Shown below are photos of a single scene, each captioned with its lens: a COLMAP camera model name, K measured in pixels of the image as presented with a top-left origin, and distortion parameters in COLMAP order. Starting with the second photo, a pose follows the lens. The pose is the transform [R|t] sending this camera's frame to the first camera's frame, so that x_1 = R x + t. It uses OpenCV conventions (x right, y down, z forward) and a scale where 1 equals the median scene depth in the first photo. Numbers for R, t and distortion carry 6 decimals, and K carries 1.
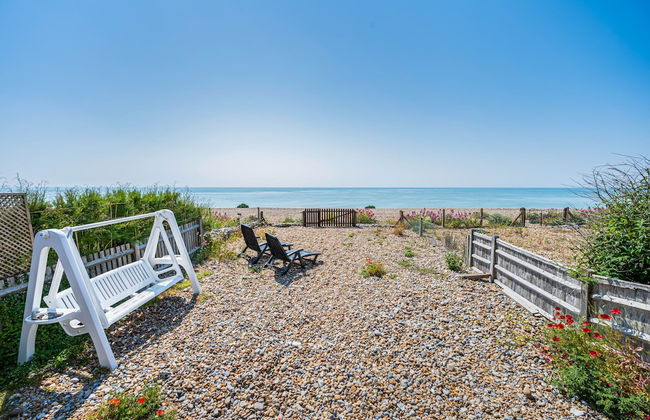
lens RADIAL K [[263.9, 0, 325.0], [0, 263.9, 210.0], [0, 0, 1]] dist [0.001257, 0.000039]
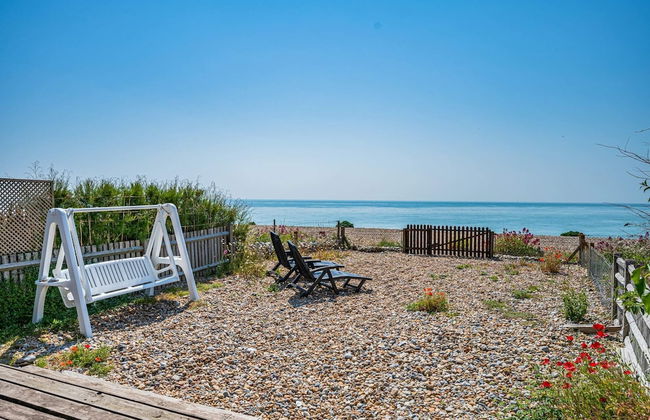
lens RADIAL K [[460.0, 0, 325.0], [0, 460.0, 210.0], [0, 0, 1]] dist [-0.001653, -0.000451]
pose [[0.917814, 0.017135, -0.396642, 0.516910], [-0.043006, 0.997480, -0.056421, 0.087489], [0.394676, 0.068842, 0.916238, -0.240477]]
